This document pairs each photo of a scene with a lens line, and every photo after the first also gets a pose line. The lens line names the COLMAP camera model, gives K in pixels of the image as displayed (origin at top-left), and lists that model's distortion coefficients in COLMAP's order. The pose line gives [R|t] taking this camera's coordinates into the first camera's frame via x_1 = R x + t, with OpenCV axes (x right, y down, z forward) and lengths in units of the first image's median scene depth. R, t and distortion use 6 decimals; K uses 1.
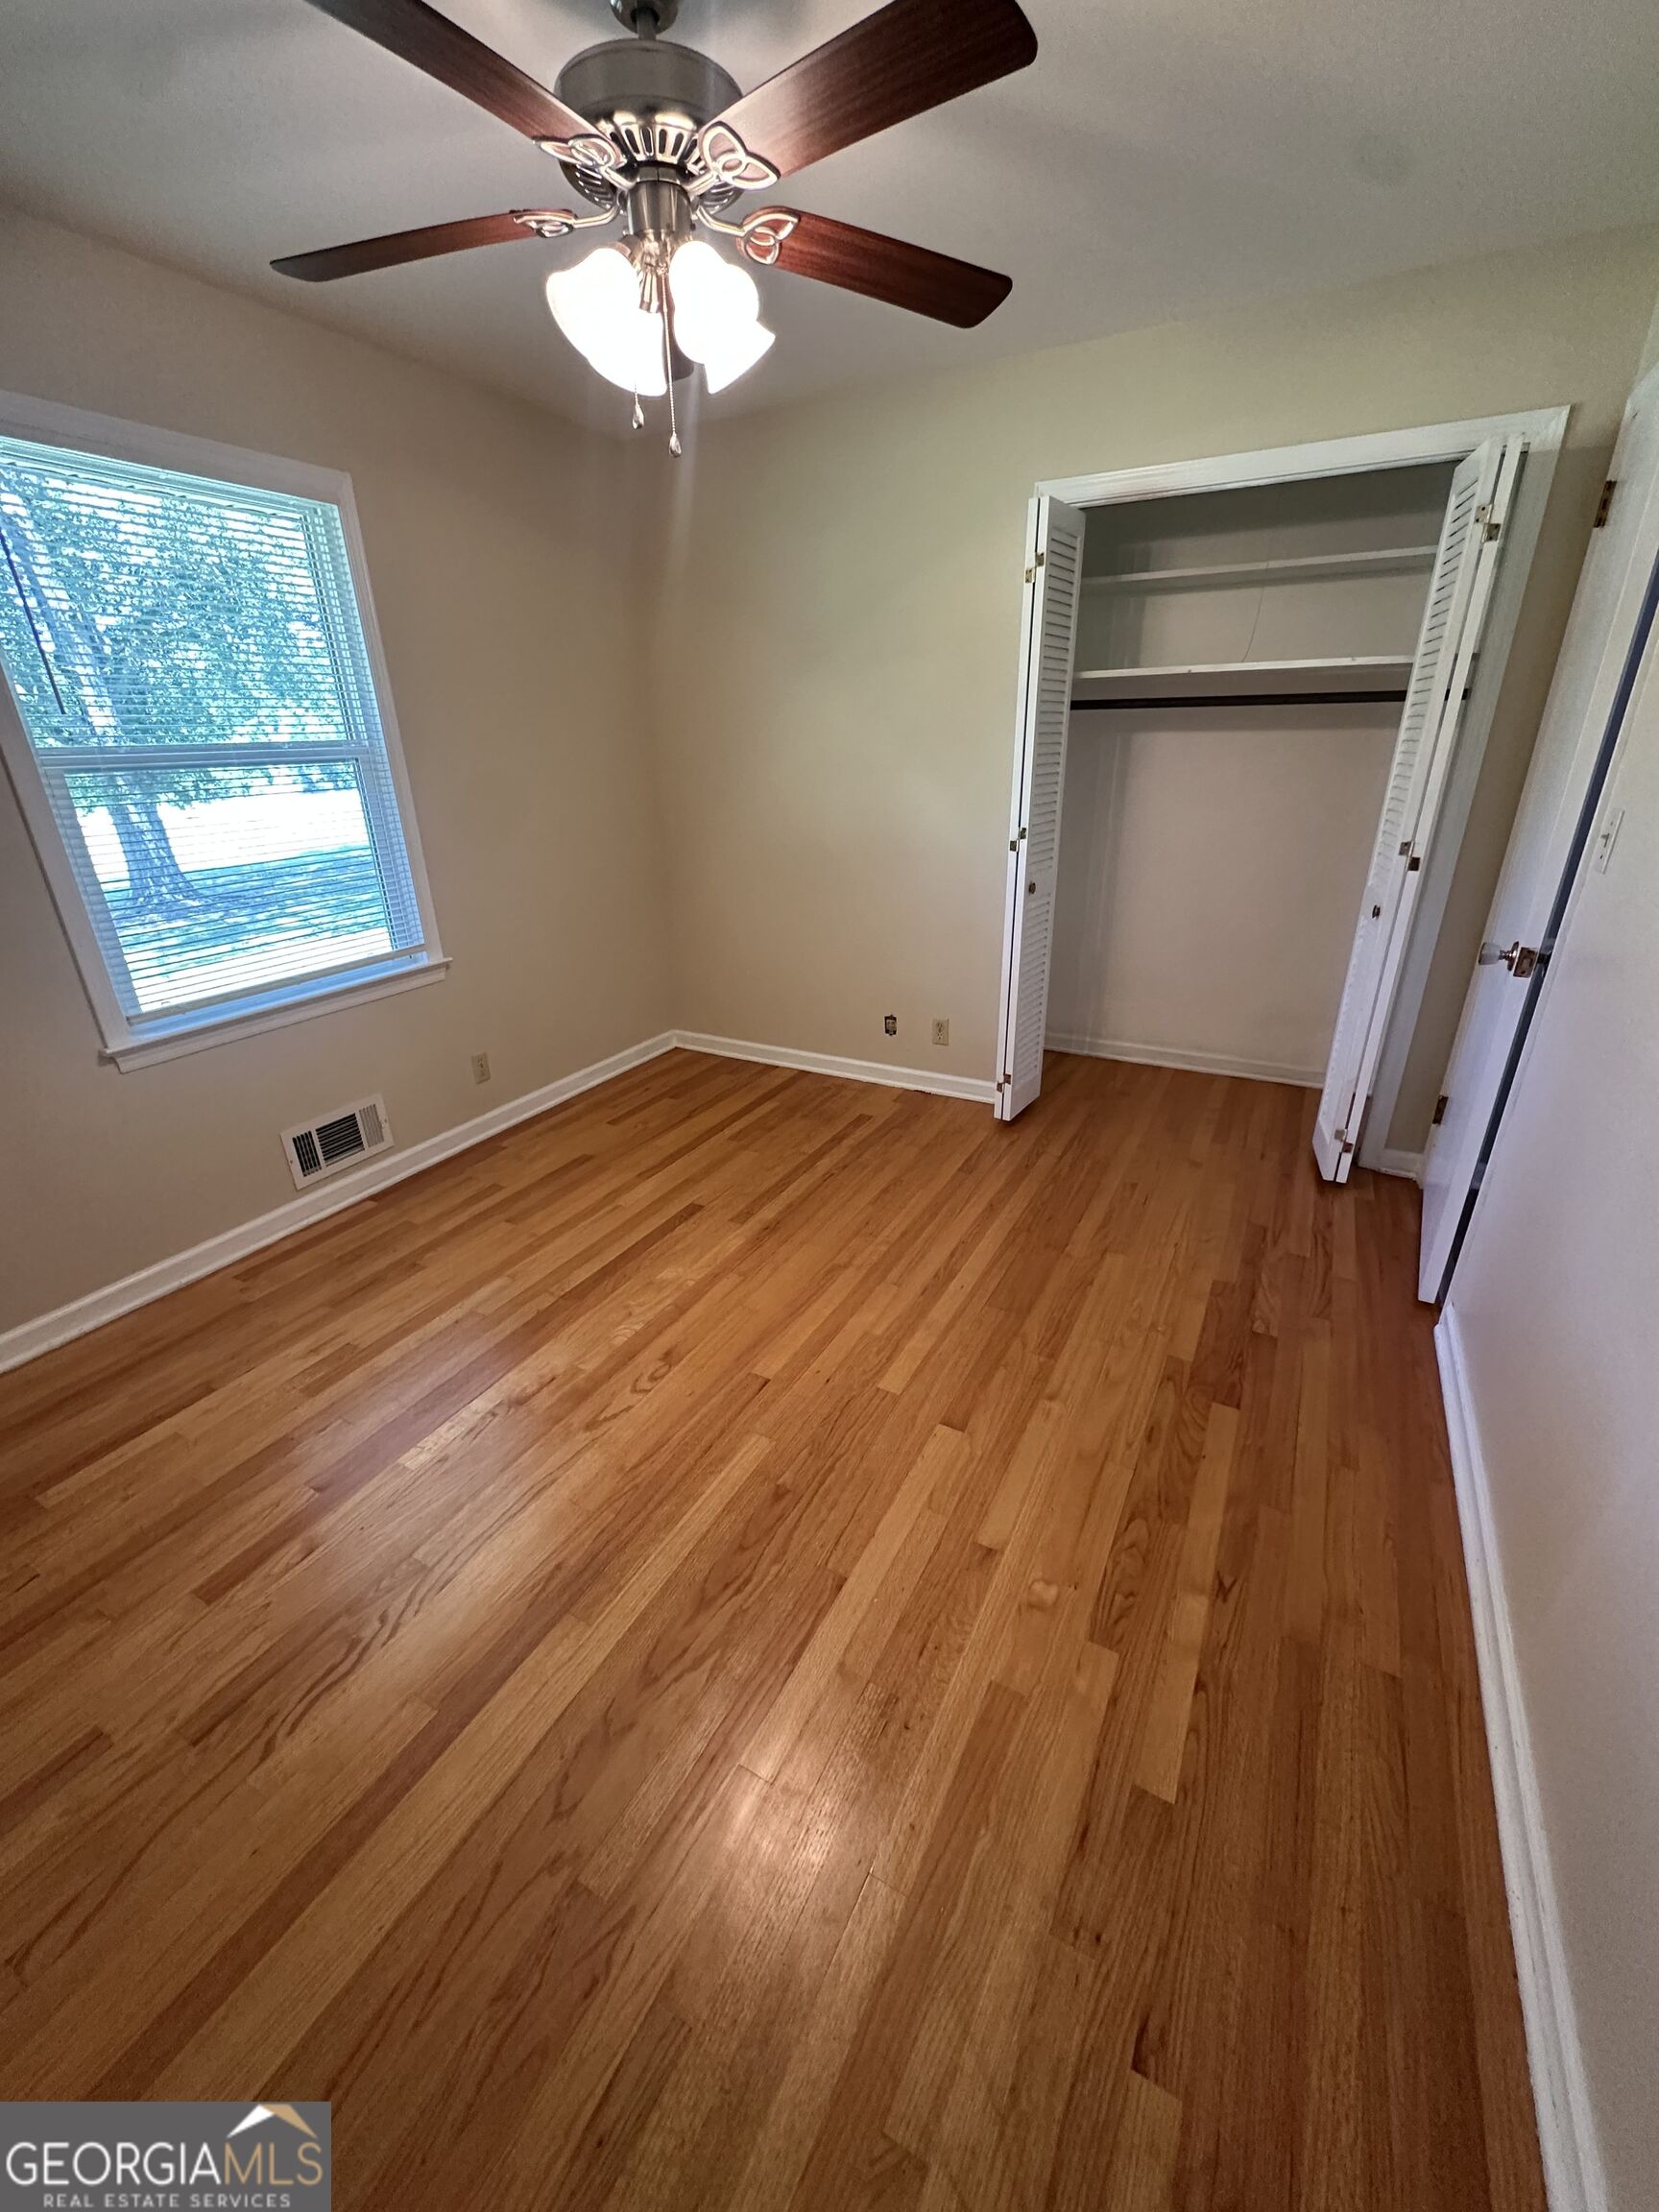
lens RADIAL K [[870.3, 0, 836.8], [0, 870.3, 1097.3], [0, 0, 1]] dist [0.001691, 0.000963]
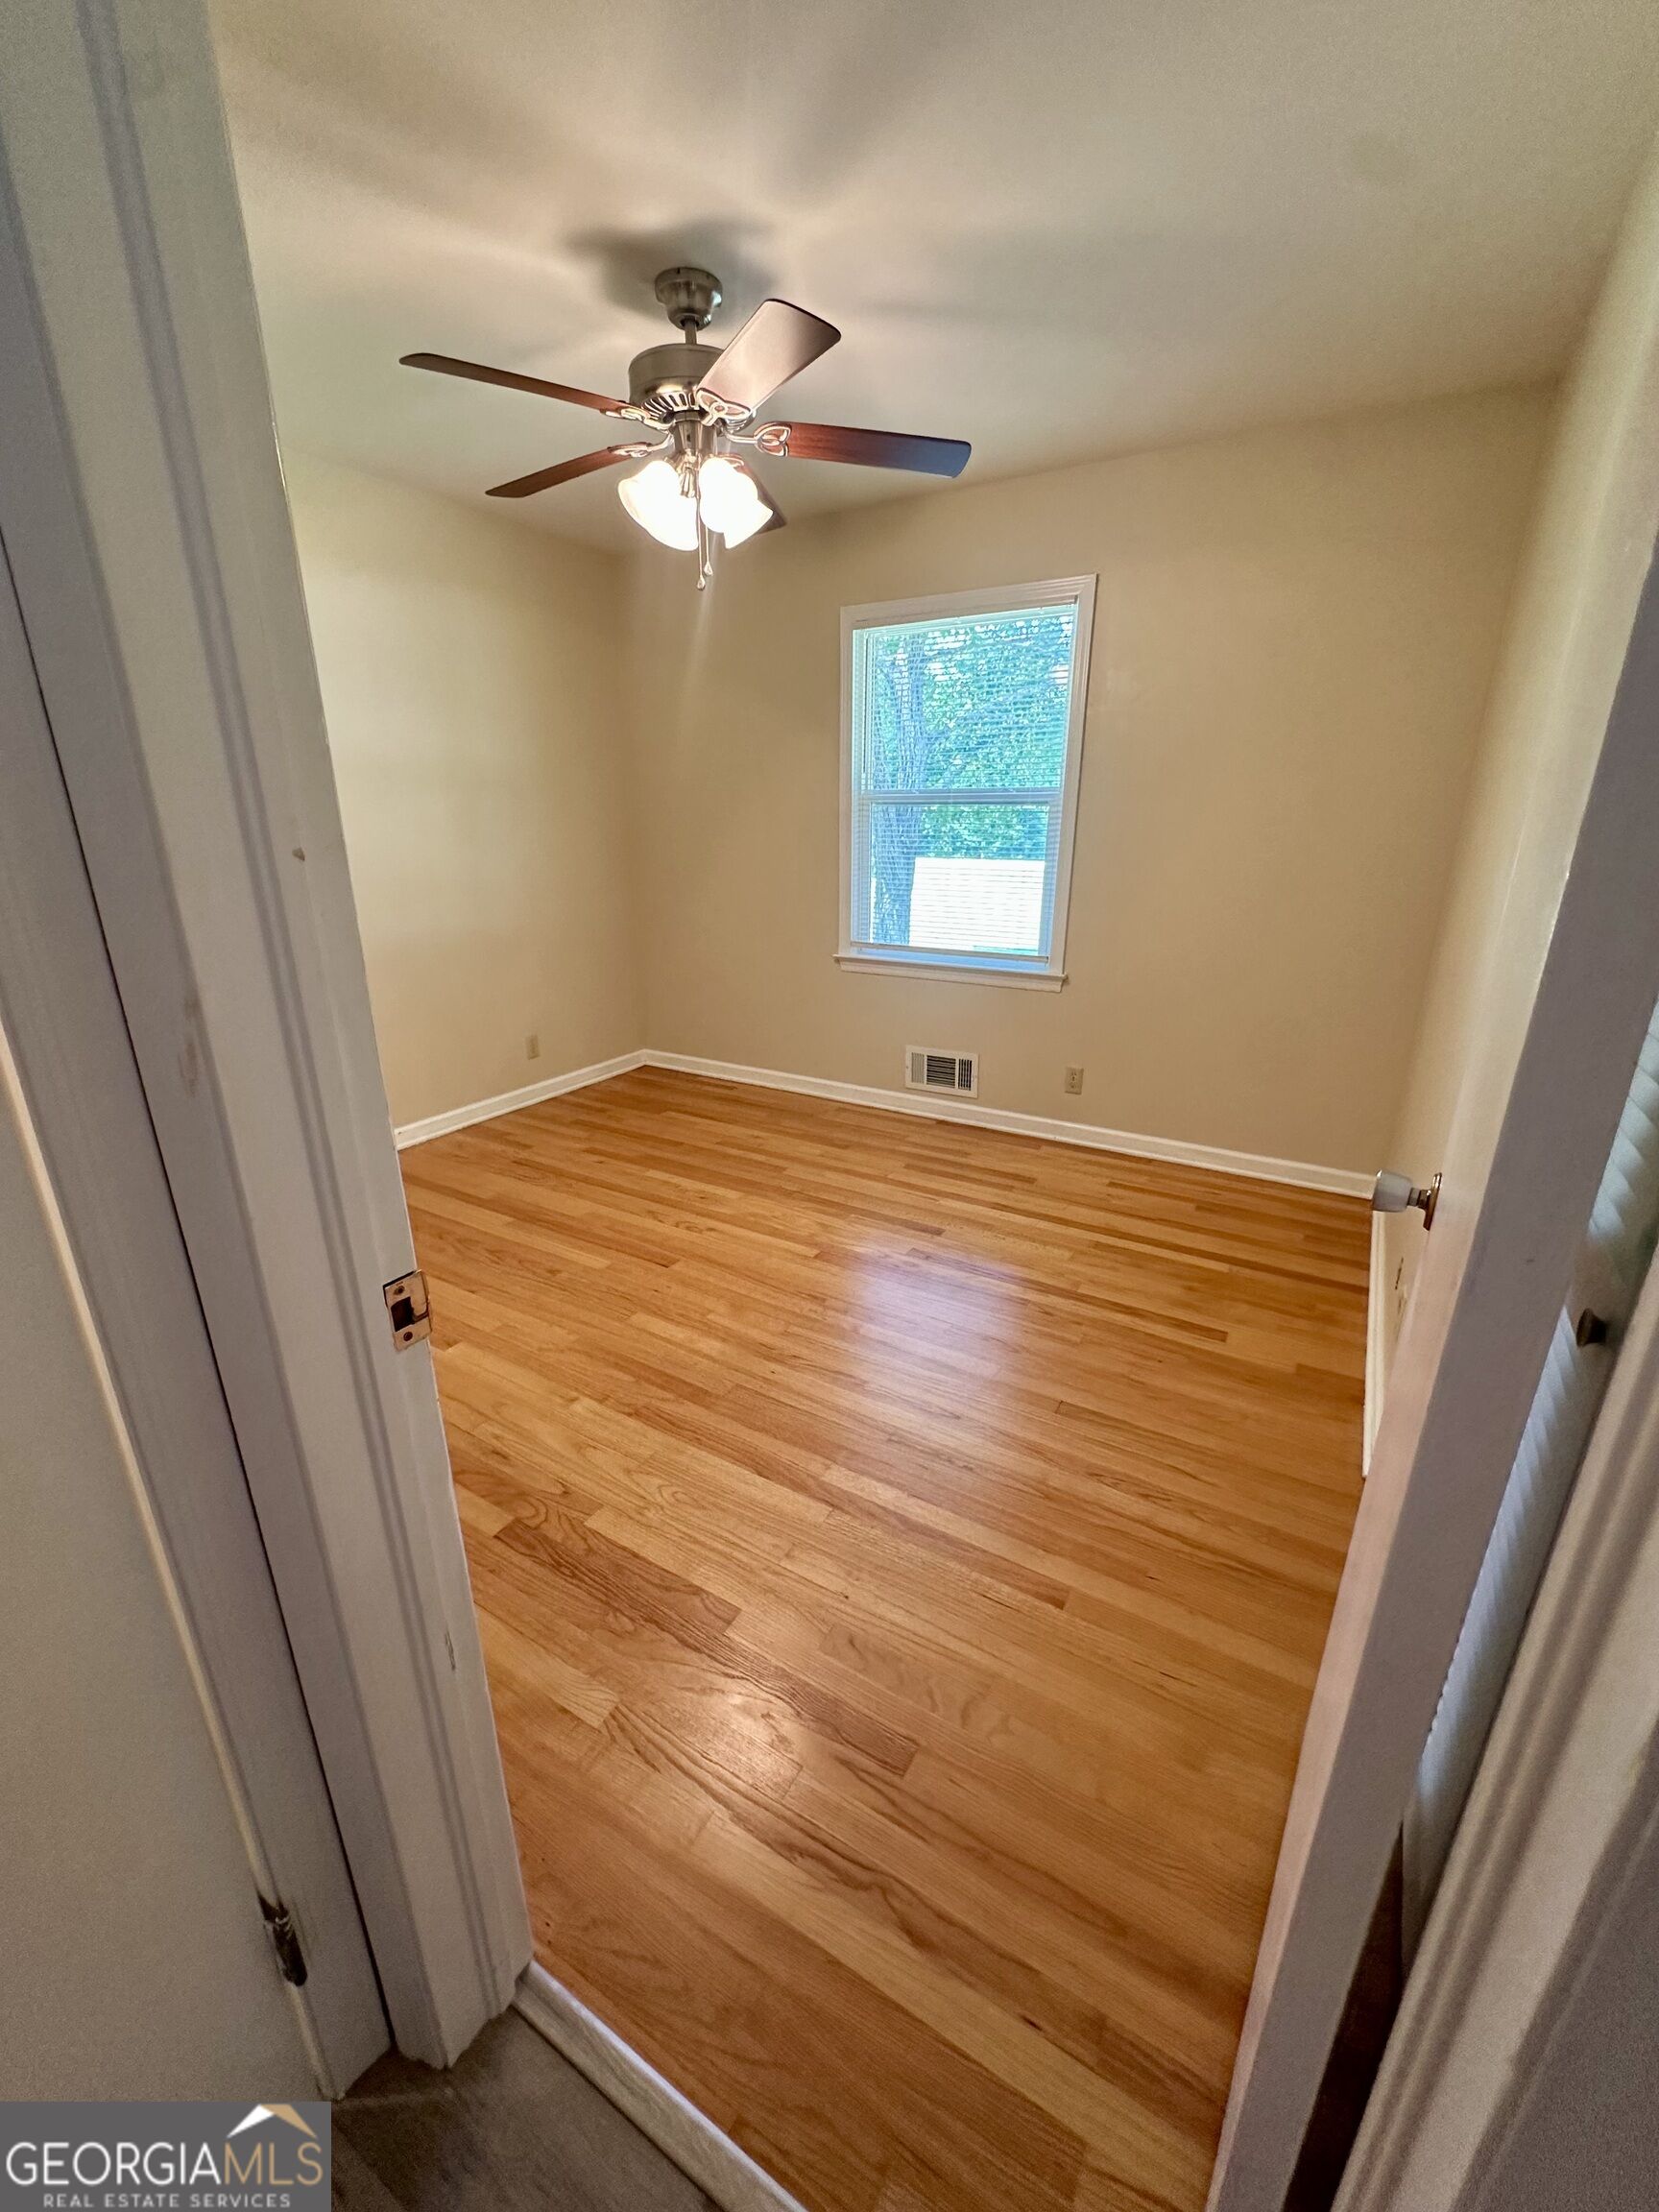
lens RADIAL K [[885.7, 0, 825.7], [0, 885.7, 1109.4], [0, 0, 1]] dist [-0.003729, 0.000705]
pose [[-0.041154, 0.341101, -0.939125, 0.739307], [-0.385612, 0.861678, 0.329870, -0.278847], [0.921743, 0.375713, 0.096072, 0.693514]]
